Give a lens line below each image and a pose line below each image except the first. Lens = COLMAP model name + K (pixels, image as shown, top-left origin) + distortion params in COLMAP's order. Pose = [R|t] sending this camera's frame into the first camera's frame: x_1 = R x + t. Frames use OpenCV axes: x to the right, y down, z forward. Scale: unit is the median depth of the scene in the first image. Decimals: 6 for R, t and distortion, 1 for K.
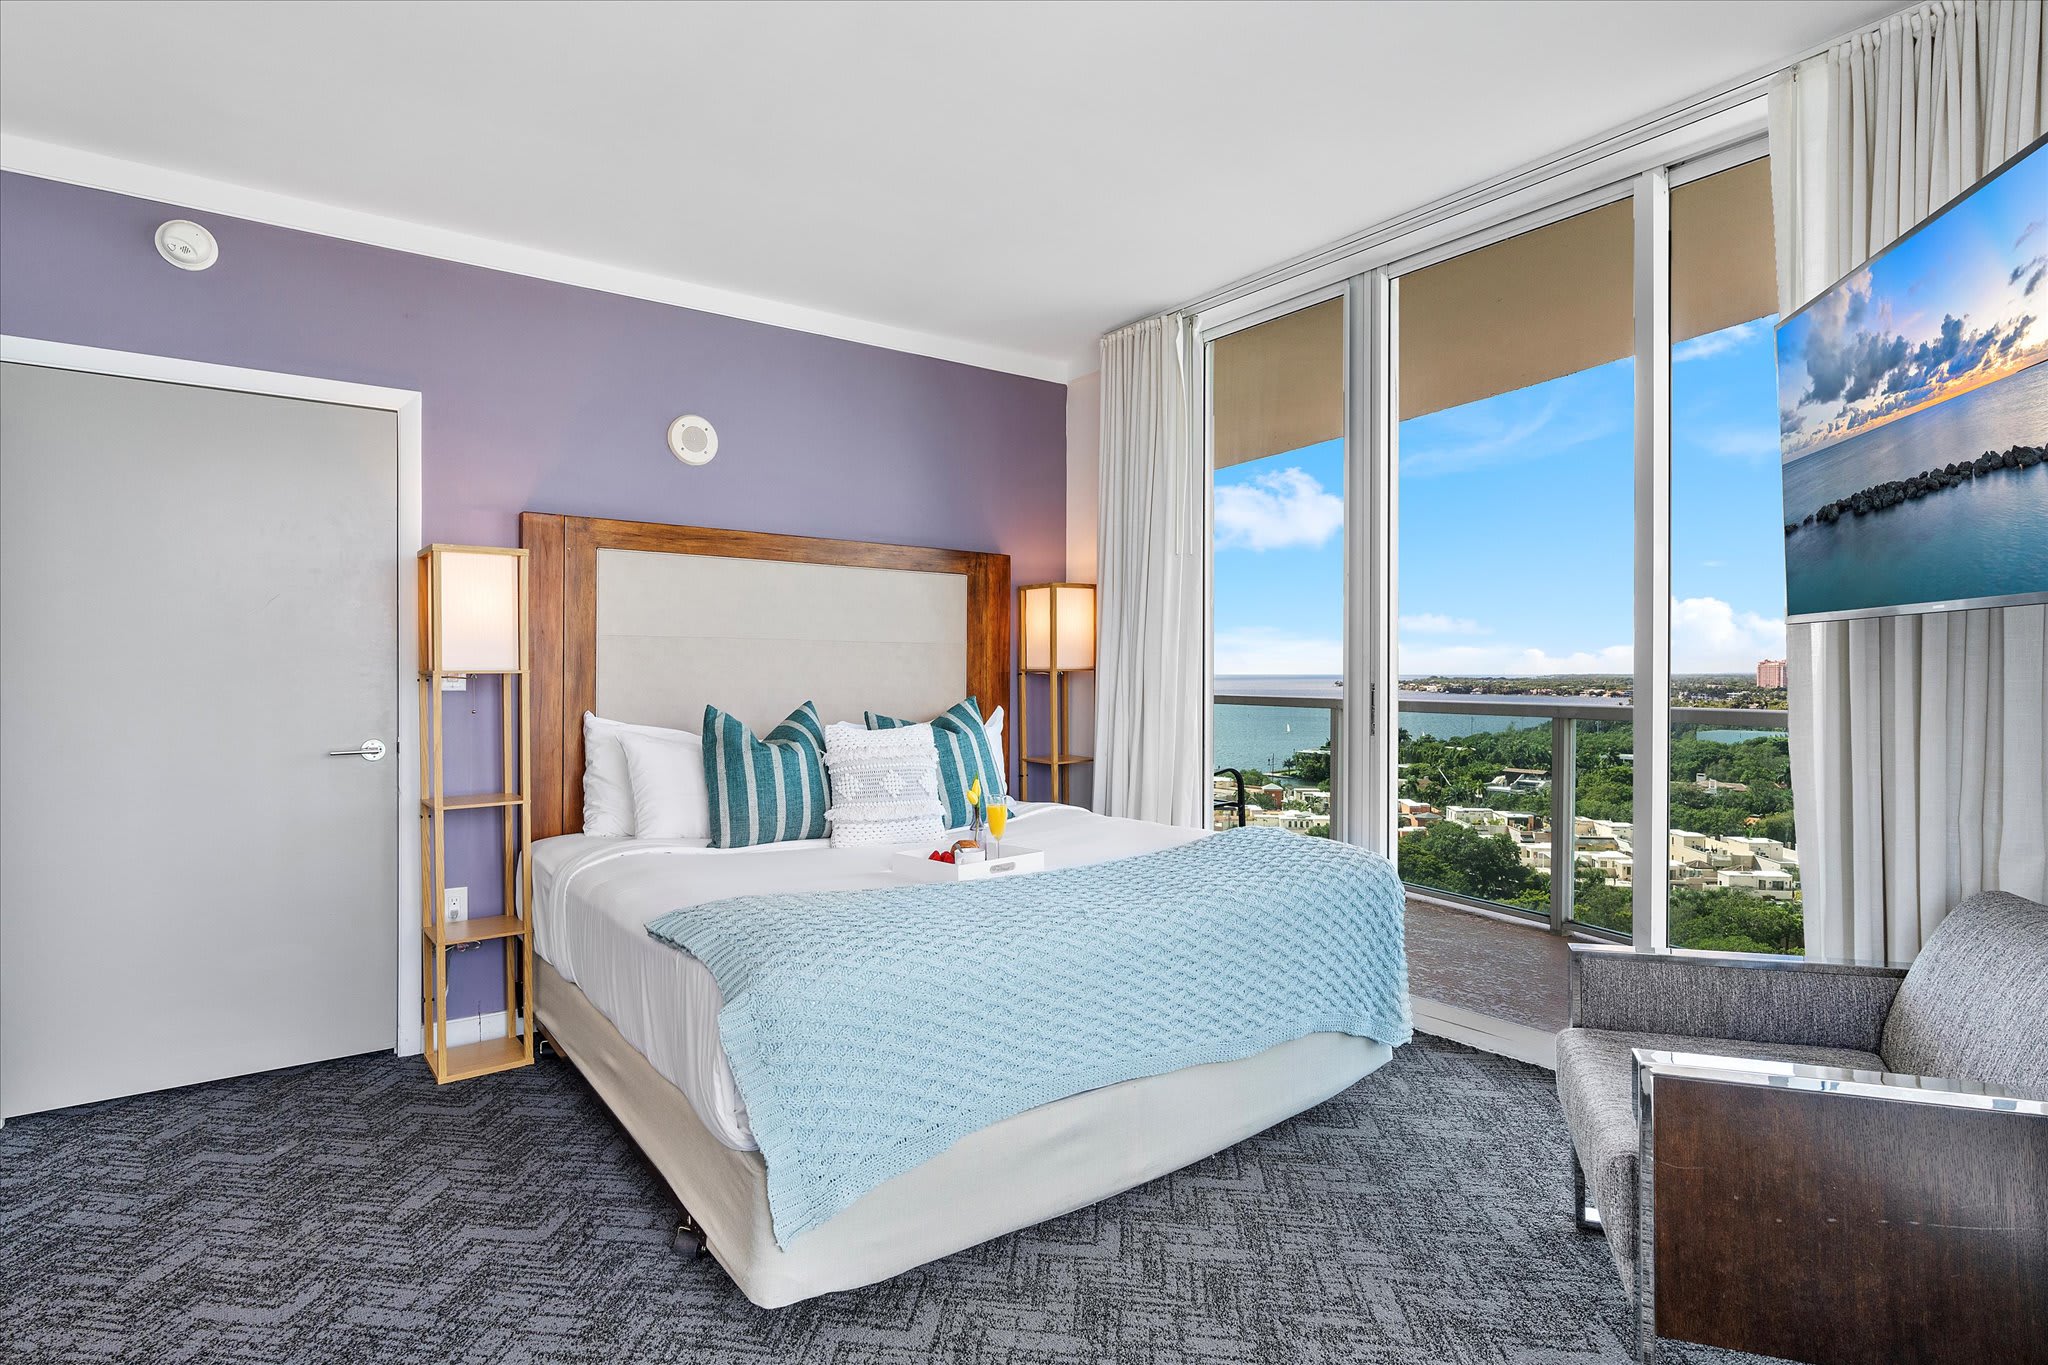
lens RADIAL K [[1069.2, 0, 1024.0], [0, 1069.2, 682.5], [0, 0, 1]] dist [-0.050007, -0.001226]
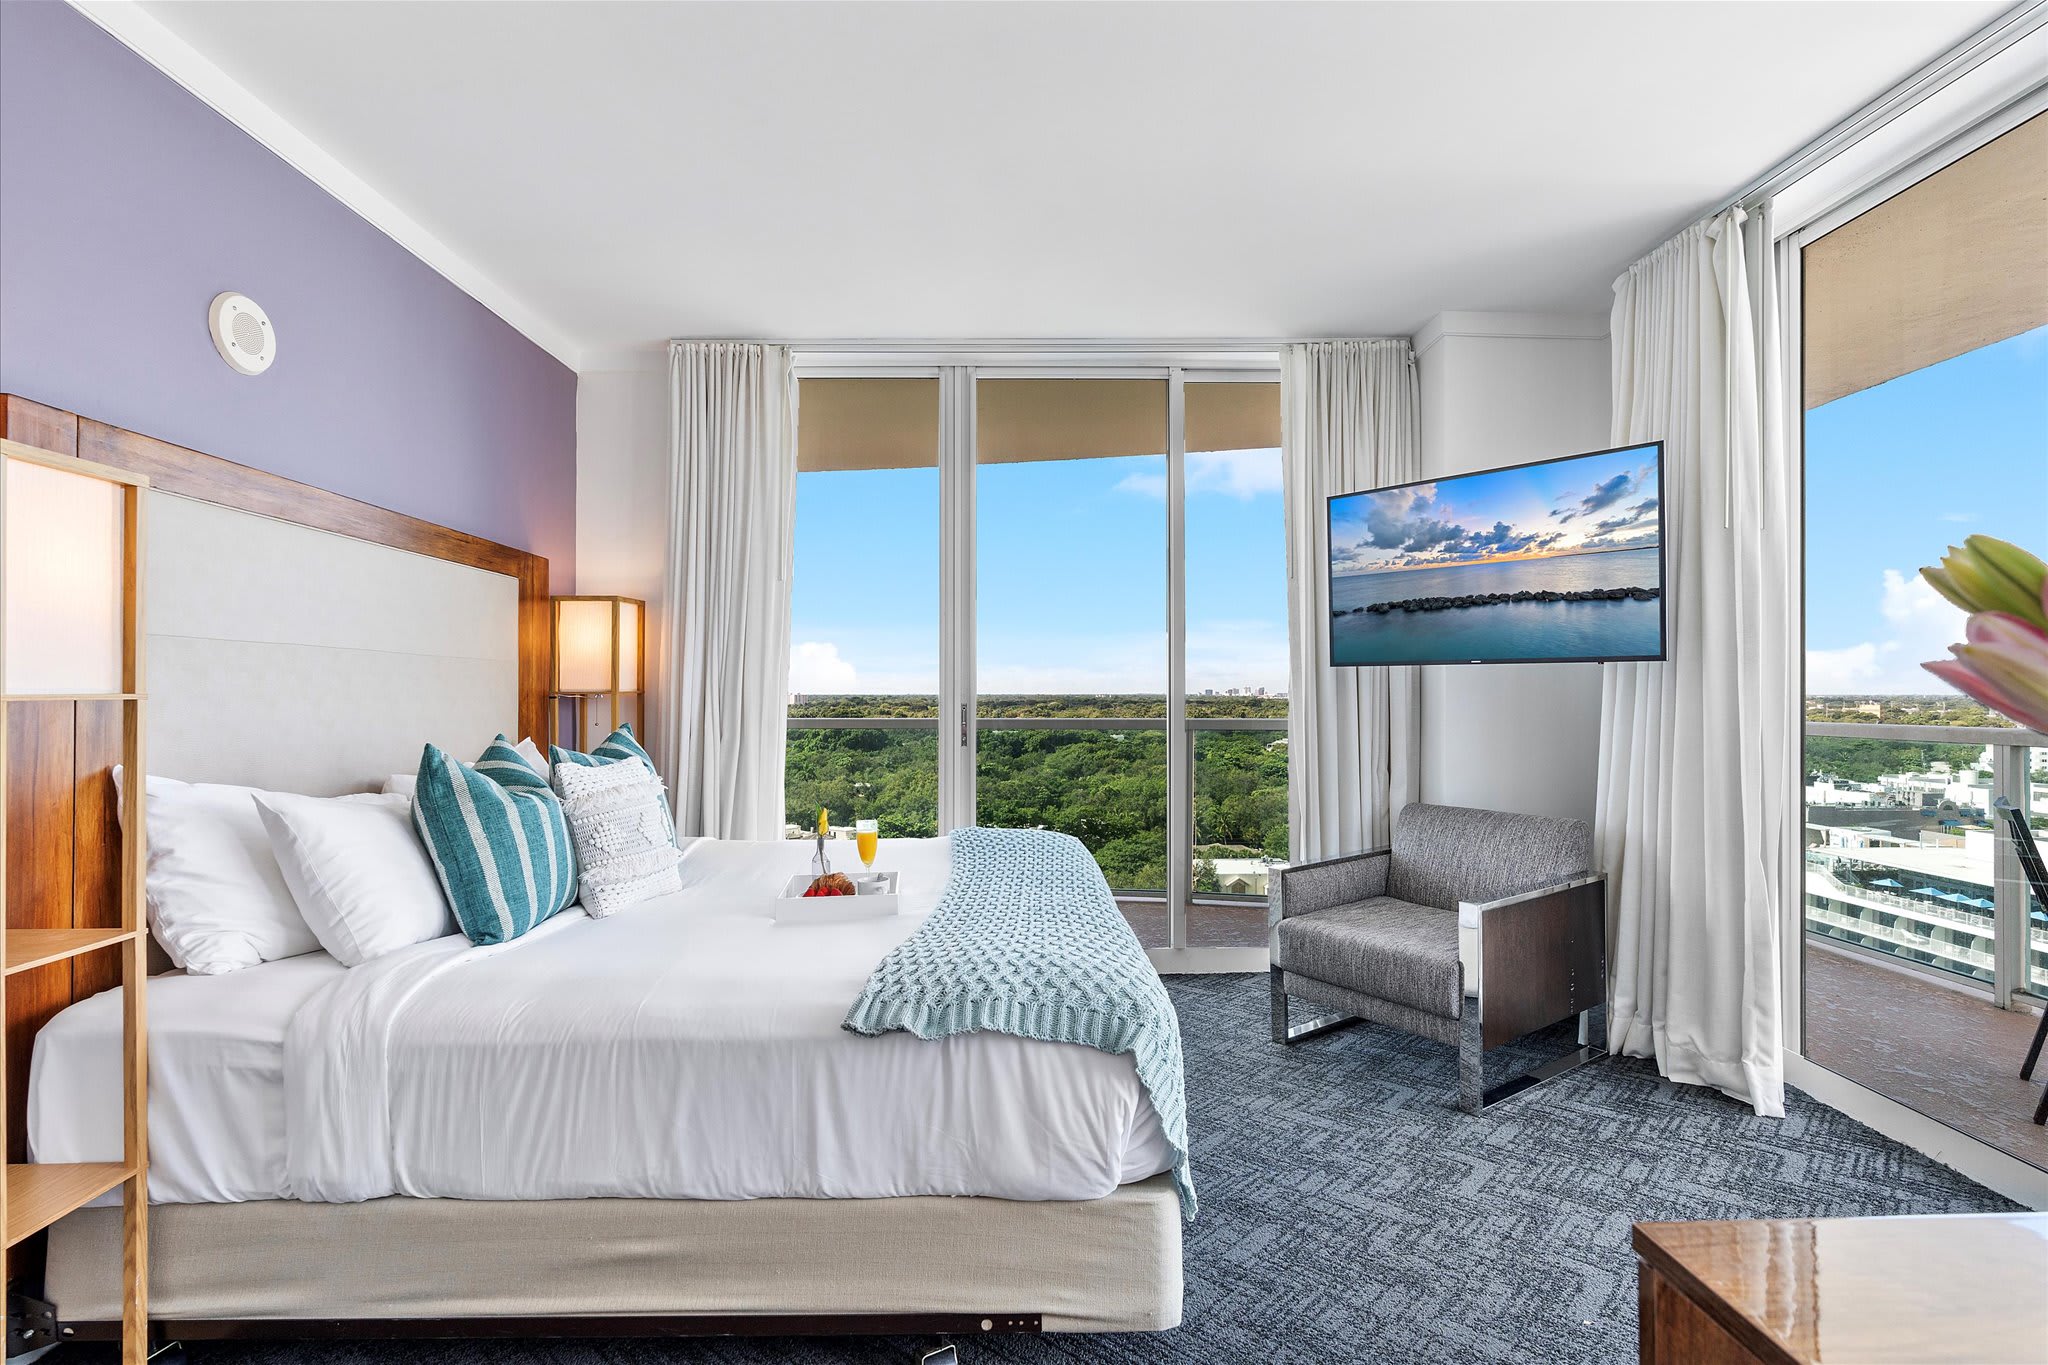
lens RADIAL K [[938.1, 0, 1030.9], [0, 938.1, 693.3], [0, 0, 1]] dist [0.004062, 0.000581]
pose [[0.555304, 0.000322, 0.831647, -1.060497], [0.007712, 0.999955, -0.005536, -0.006462], [-0.831612, 0.009488, 0.555277, 0.636484]]
